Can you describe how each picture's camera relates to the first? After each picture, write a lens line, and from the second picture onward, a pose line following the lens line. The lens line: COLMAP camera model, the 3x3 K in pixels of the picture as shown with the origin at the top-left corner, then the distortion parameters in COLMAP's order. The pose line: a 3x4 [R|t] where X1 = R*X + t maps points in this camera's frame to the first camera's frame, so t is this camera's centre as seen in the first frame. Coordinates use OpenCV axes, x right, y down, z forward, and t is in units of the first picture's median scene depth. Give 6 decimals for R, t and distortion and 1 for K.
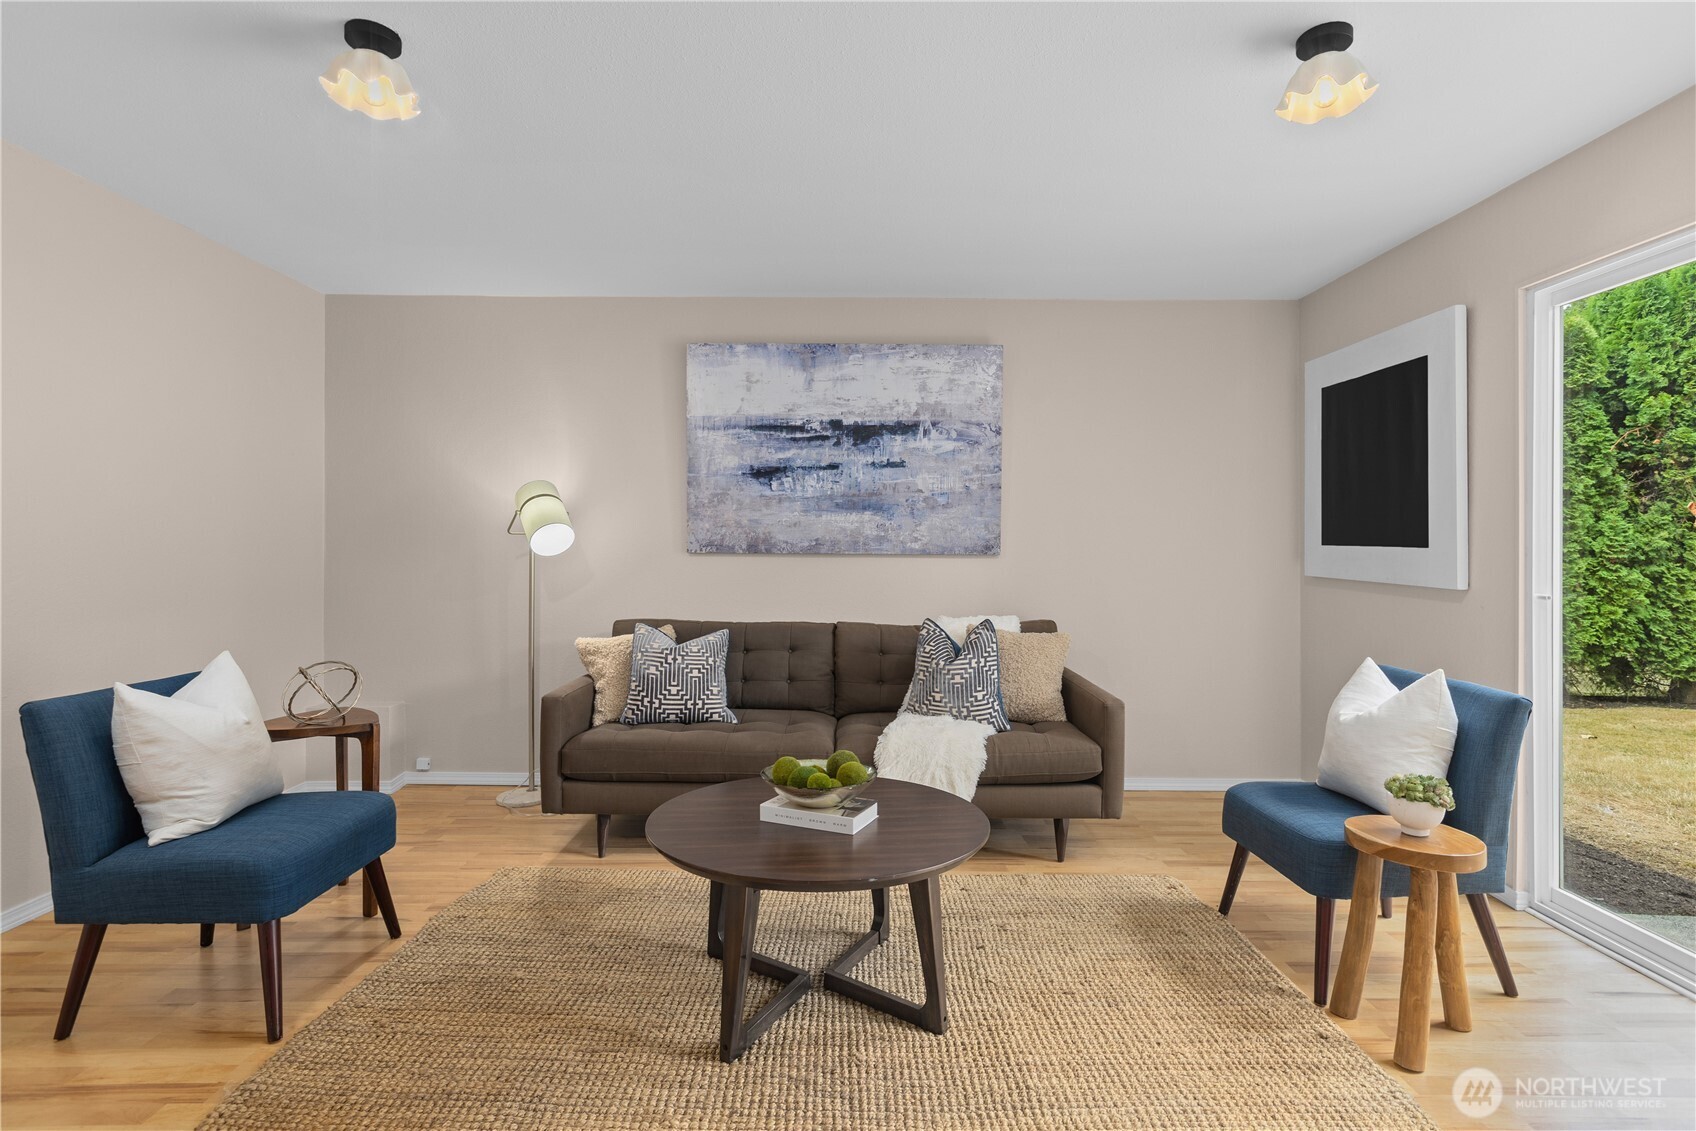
lens RADIAL K [[848.7, 0, 848.8], [0, 848.7, 560.1], [0, 0, 1]] dist [-0.001794, -0.001222]
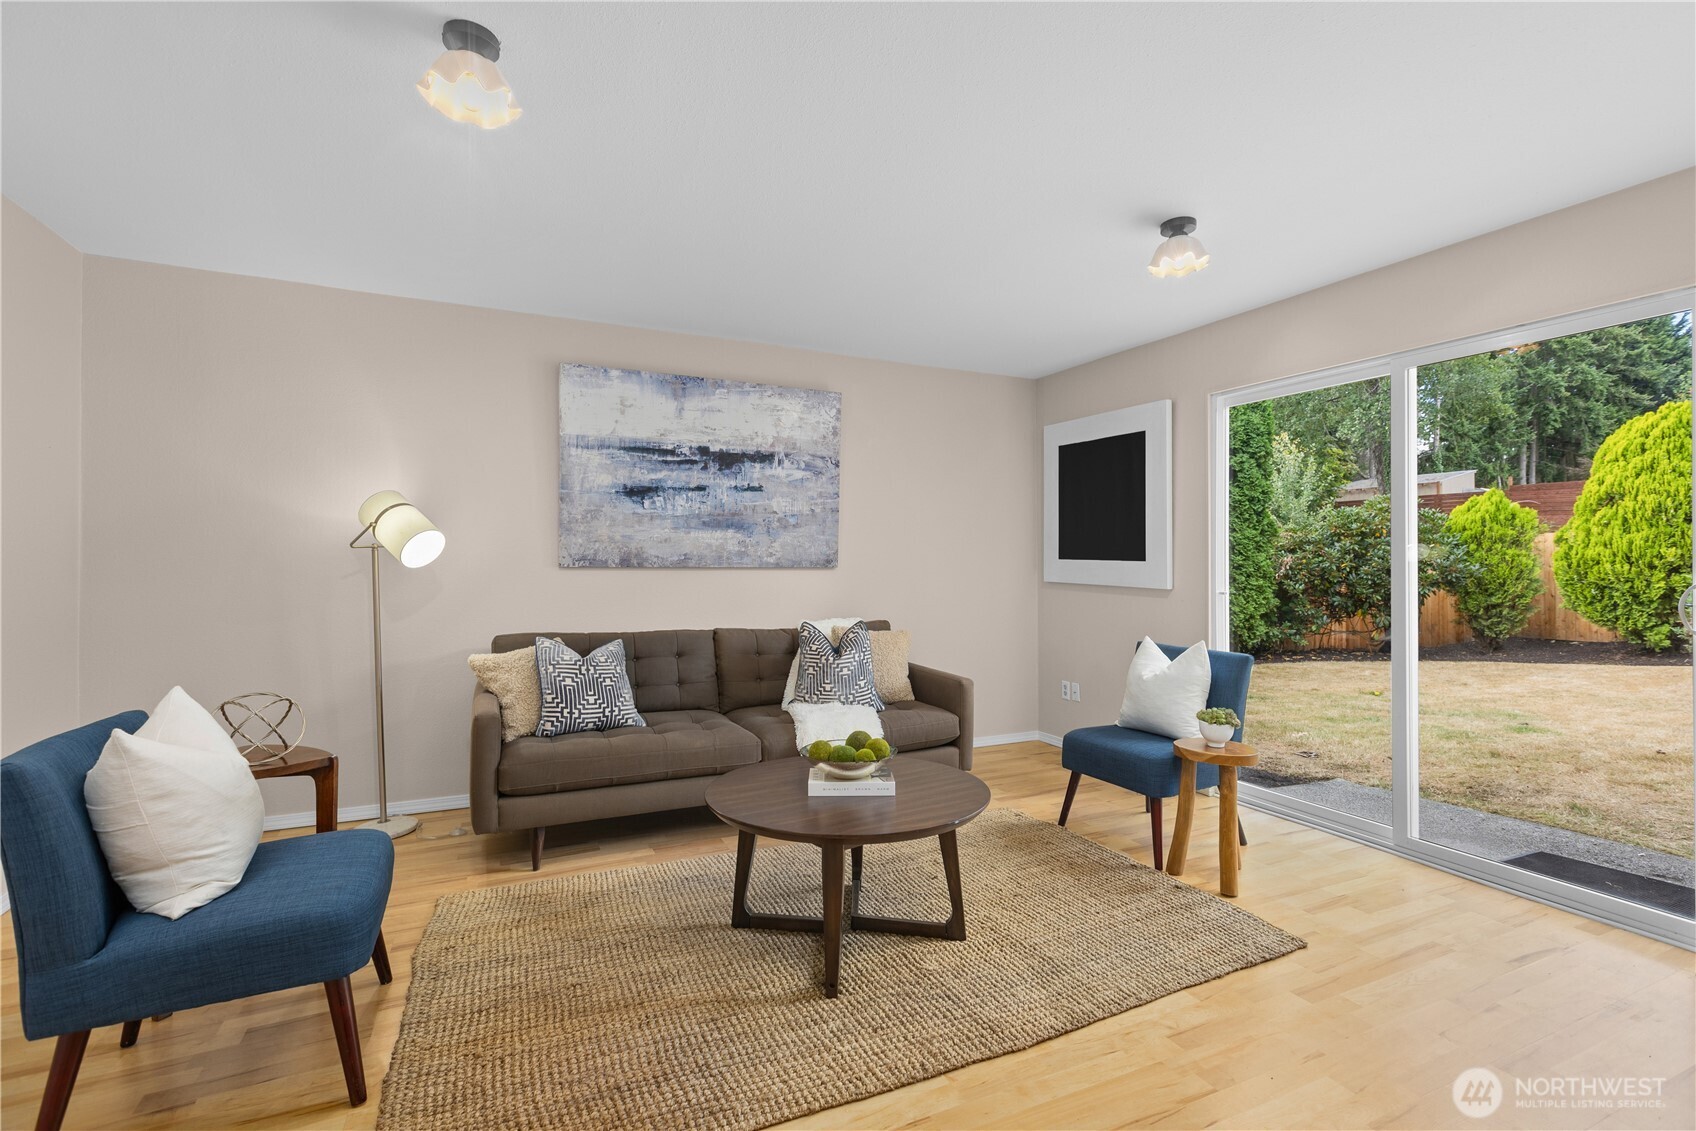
lens RADIAL K [[773.2, 0, 861.6], [0, 773.2, 566.7], [0, 0, 1]] dist [0.000579, 0.000619]
pose [[0.900649, -0.005232, 0.434515, -0.282948], [0.007630, 0.999964, -0.003775, -0.003005], [-0.434480, 0.006715, 0.900657, 0.002267]]
